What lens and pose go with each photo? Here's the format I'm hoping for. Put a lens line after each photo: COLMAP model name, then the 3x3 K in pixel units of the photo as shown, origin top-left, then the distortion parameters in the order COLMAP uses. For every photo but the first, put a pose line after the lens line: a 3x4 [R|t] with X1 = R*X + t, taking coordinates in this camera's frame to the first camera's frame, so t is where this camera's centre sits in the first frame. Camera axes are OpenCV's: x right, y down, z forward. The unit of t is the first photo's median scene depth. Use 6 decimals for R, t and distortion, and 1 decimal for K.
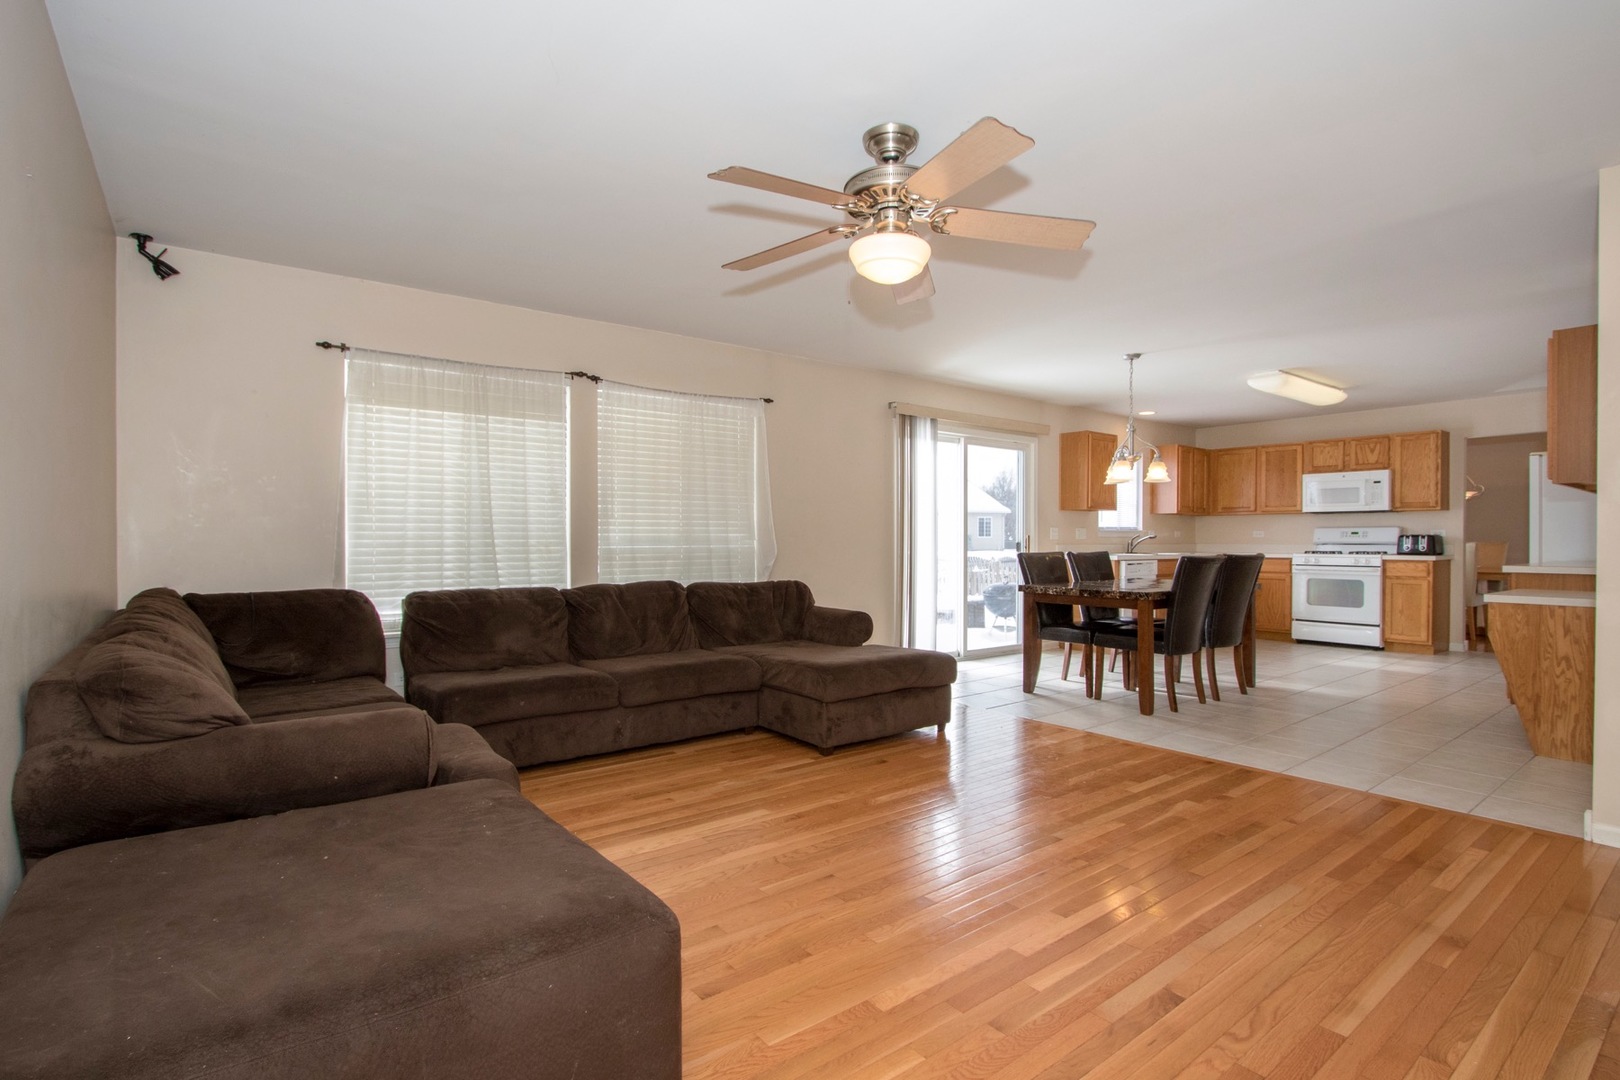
lens RADIAL K [[699.9, 0, 810.0], [0, 699.9, 540.0], [0, 0, 1]] dist [-0.012844, 0.000214]
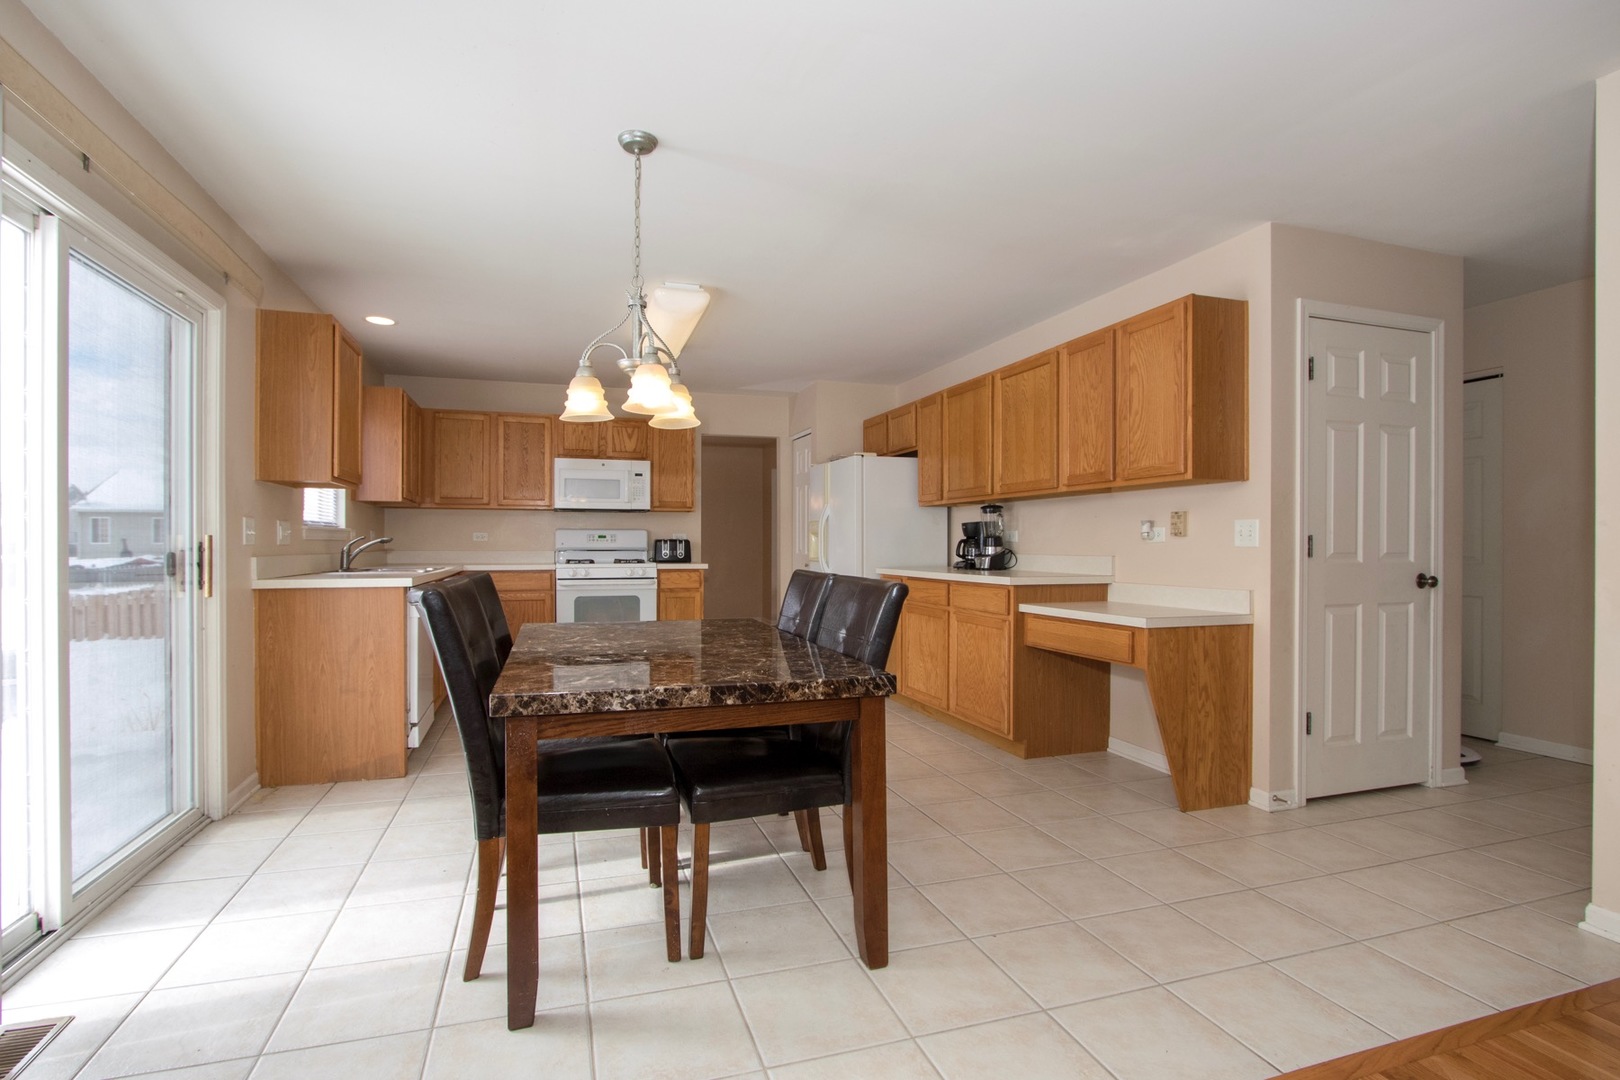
lens RADIAL K [[791.4, 0, 815.8], [0, 791.4, 536.9], [0, 0, 1]] dist [-0.019168, 0.000392]
pose [[0.352765, 0.007434, 0.935682, 0.013670], [0.000770, 0.999966, -0.008235, -0.002146], [-0.935712, 0.003626, 0.352747, 0.478283]]
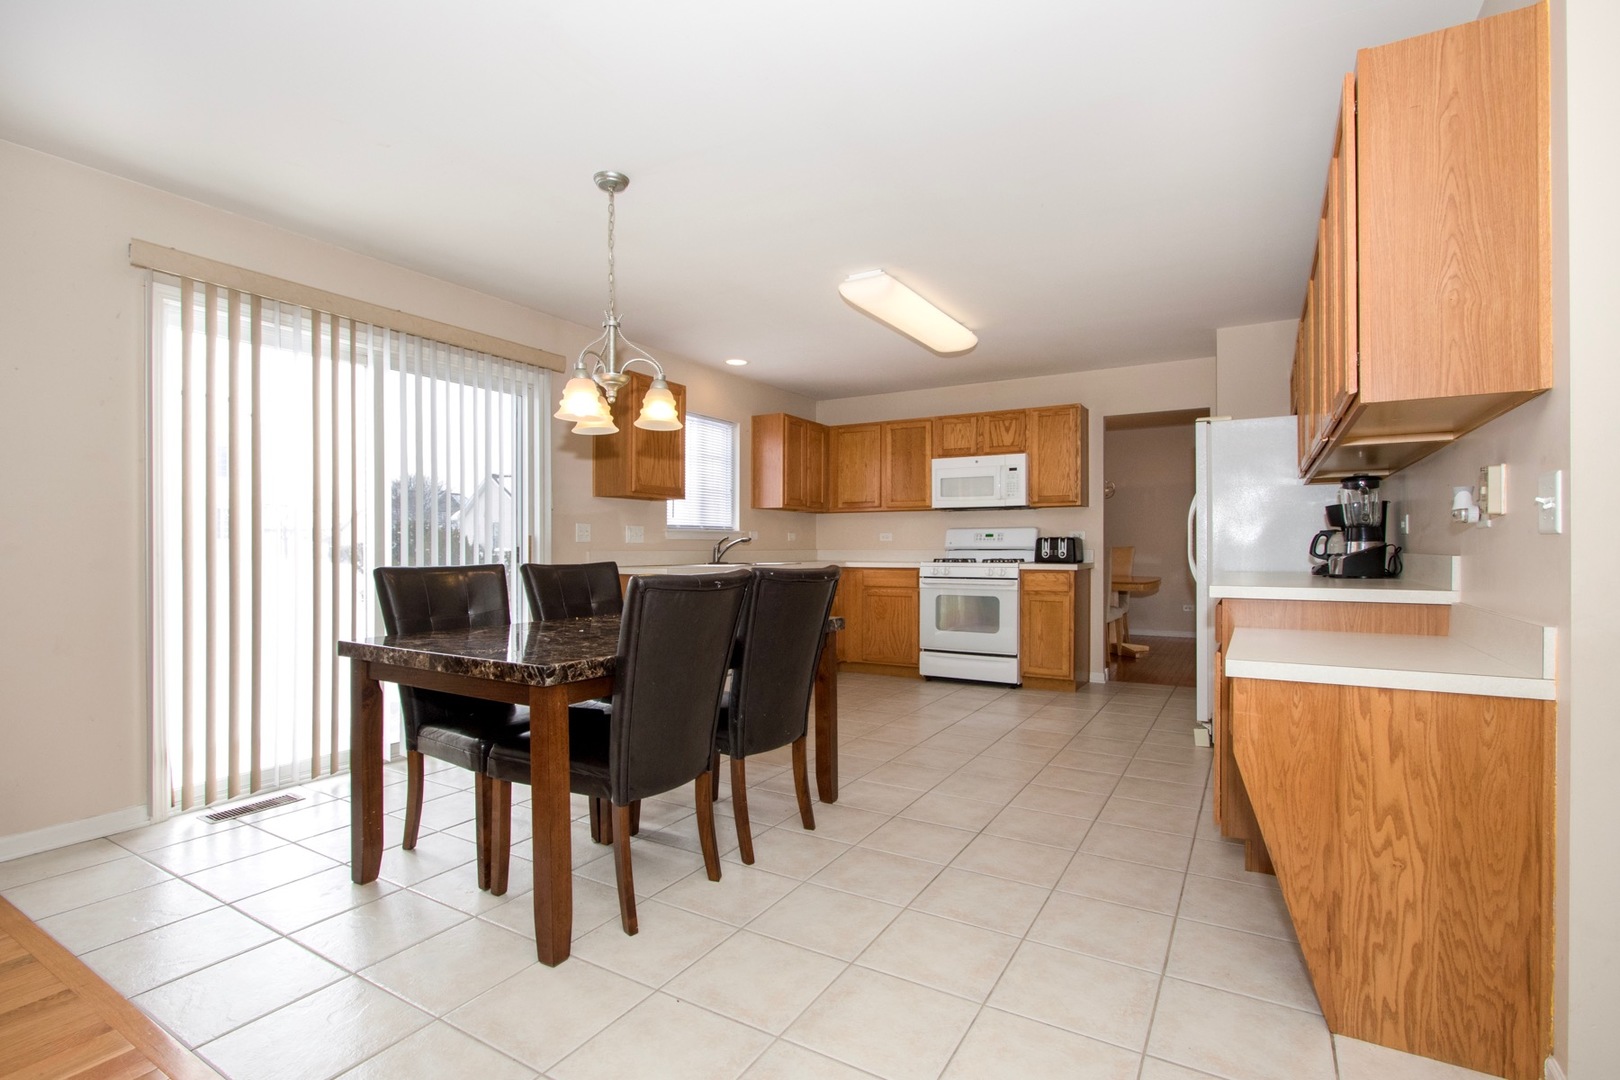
lens RADIAL K [[767.9, 0, 724.6], [0, 767.9, 542.3], [0, 0, 1]] dist [-0.015144, 0.000392]
pose [[0.946789, 0.000242, 0.321855, 0.239963], [0.002130, 0.999973, -0.007018, 0.003428], [-0.321848, 0.007330, 0.946763, 0.298079]]
